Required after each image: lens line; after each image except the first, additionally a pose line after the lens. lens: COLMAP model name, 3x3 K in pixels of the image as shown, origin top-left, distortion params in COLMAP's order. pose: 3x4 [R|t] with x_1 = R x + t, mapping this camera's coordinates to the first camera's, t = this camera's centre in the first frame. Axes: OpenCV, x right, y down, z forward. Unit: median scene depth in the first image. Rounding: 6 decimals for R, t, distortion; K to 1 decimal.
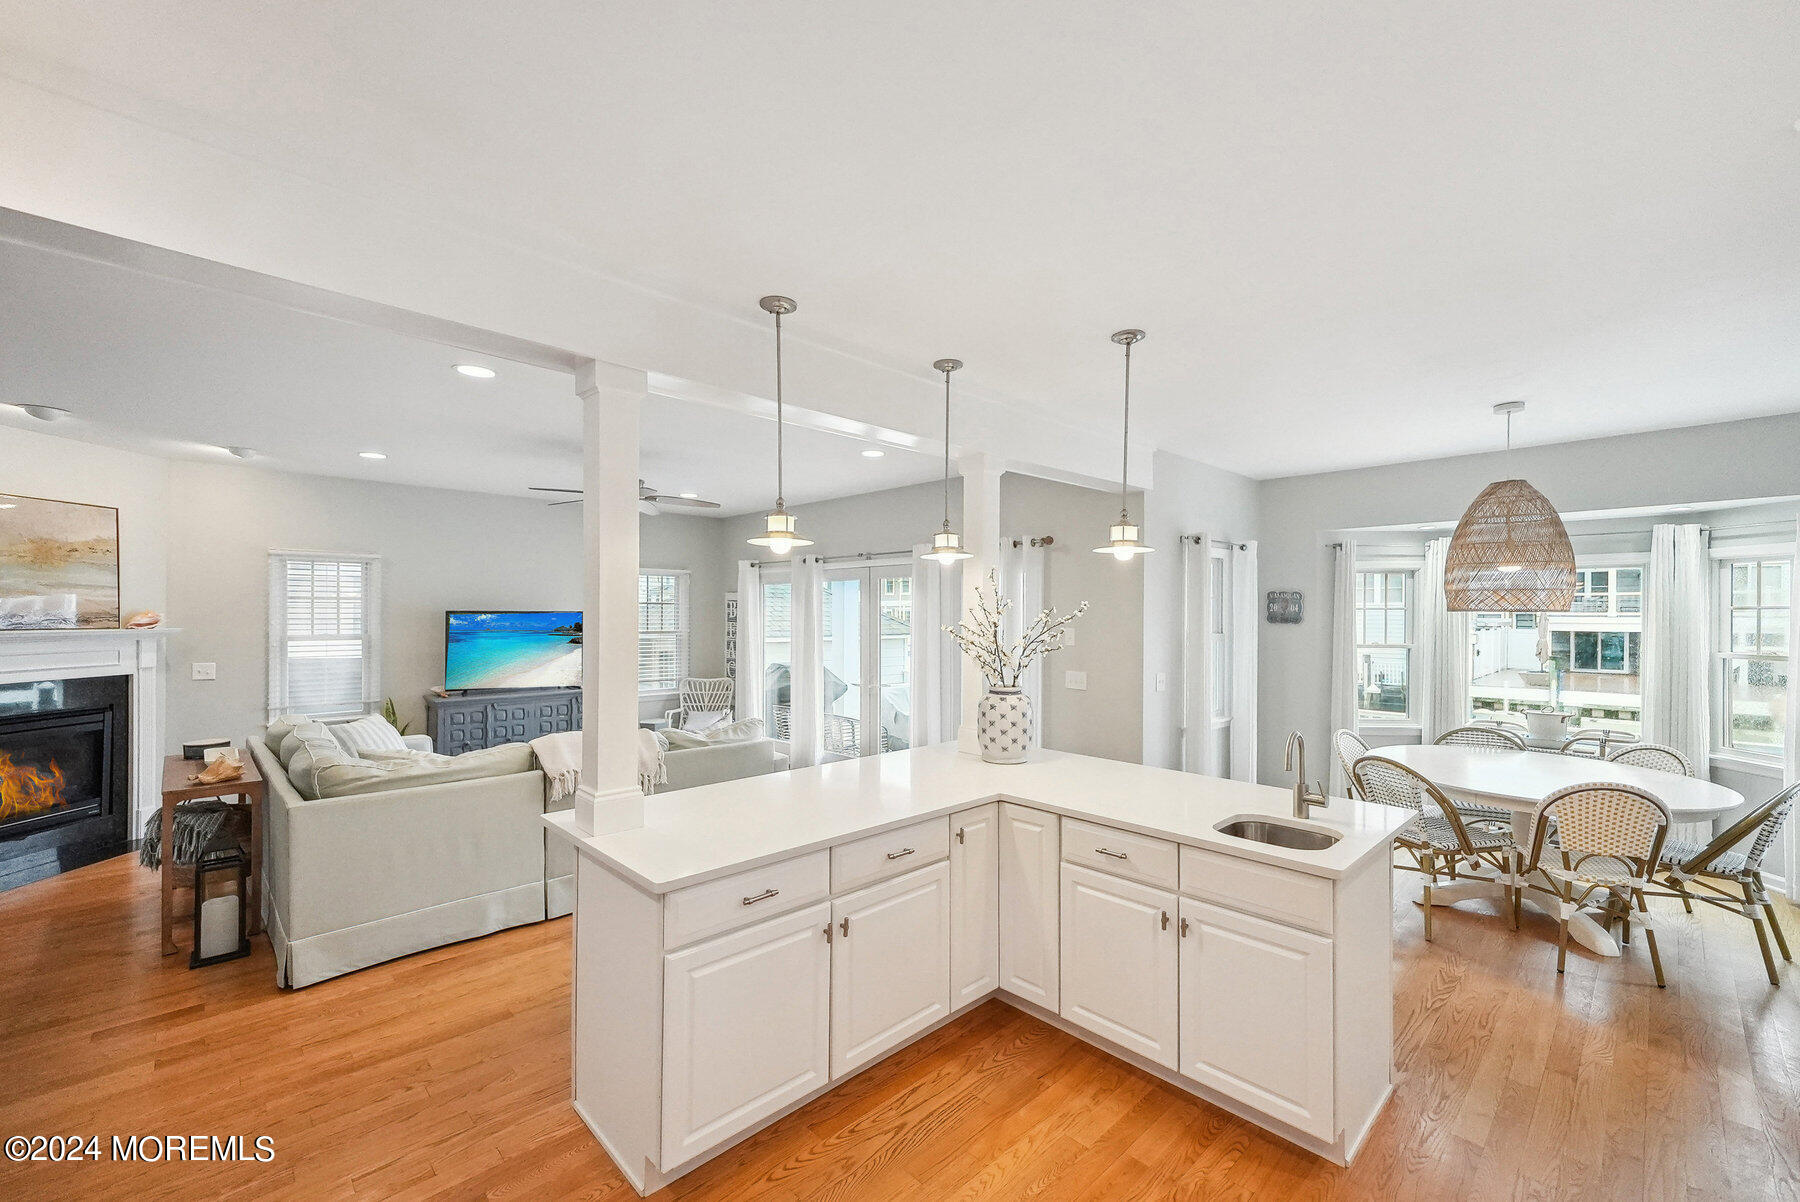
lens RADIAL K [[731.3, 0, 904.6], [0, 731.3, 613.7], [0, 0, 1]] dist [0.010242, -0.000214]
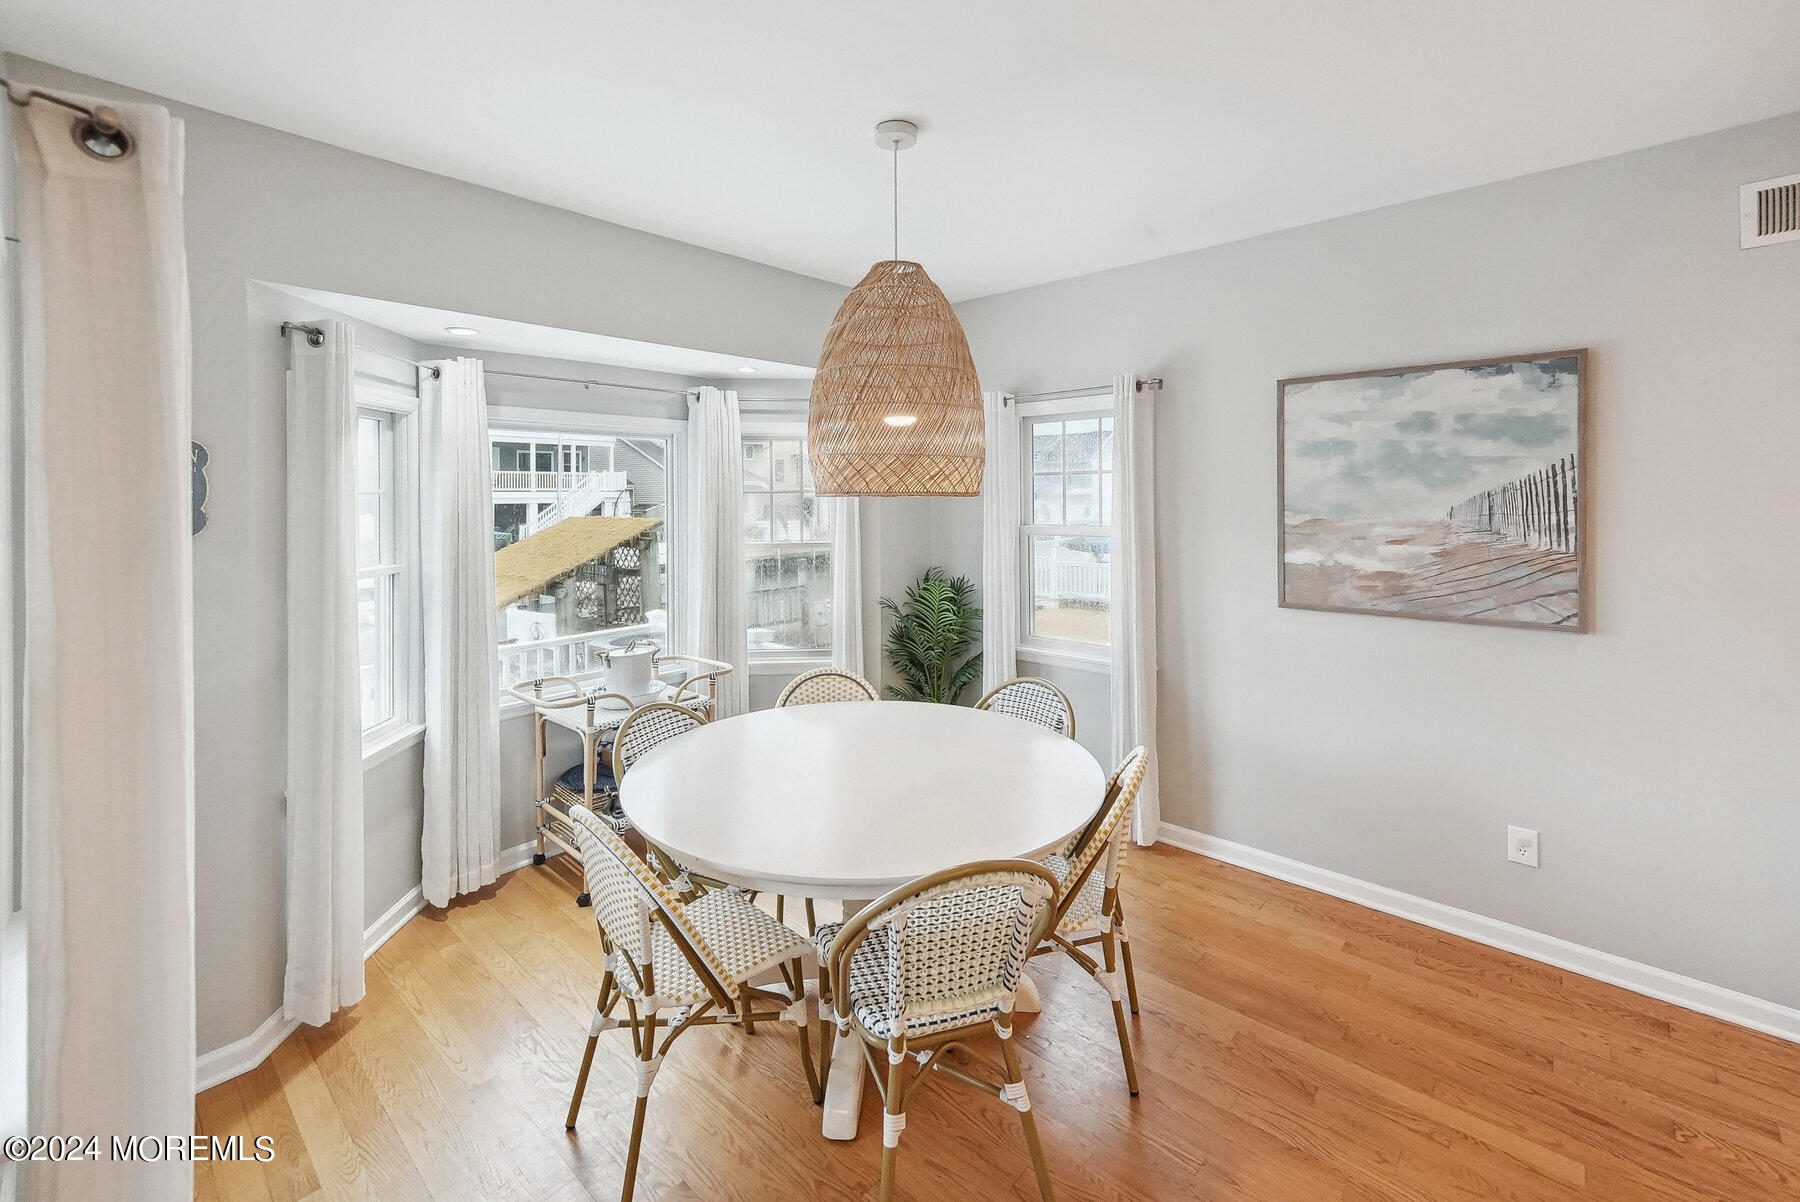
lens RADIAL K [[764.5, 0, 897.2], [0, 764.5, 502.7], [0, 0, 1]] dist [0.016534, -0.000143]
pose [[-0.056754, -0.008713, 0.998350, 0.178006], [0.008956, 0.999917, 0.009235, -0.001150], [-0.998348, 0.009466, -0.056671, 0.781897]]
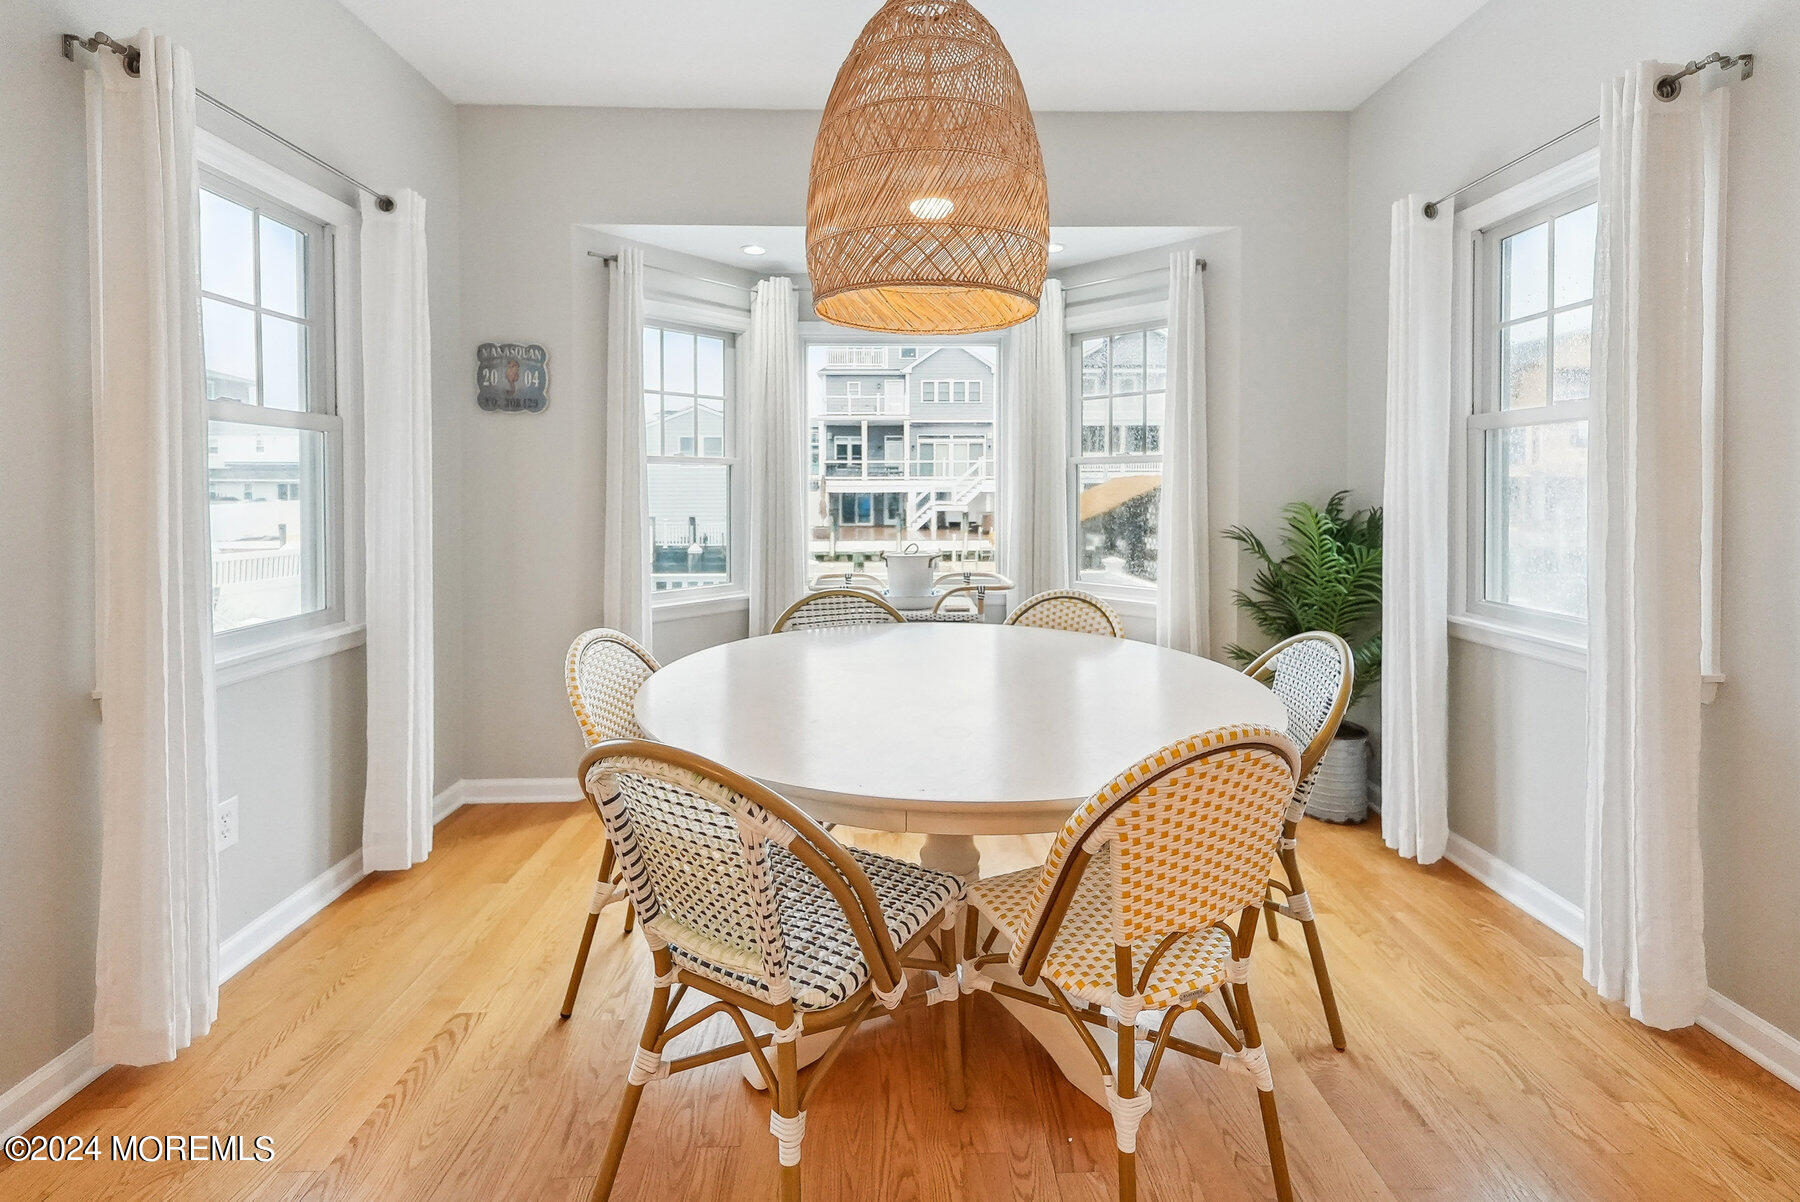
lens RADIAL K [[764.5, 0, 897.2], [0, 764.5, 502.7], [0, 0, 1]] dist [0.016534, -0.000143]
pose [[0.681982, -0.019996, 0.731095, 0.368657], [0.003834, 0.999710, 0.023766, 0.072138], [-0.731359, -0.013405, 0.681861, 0.541745]]
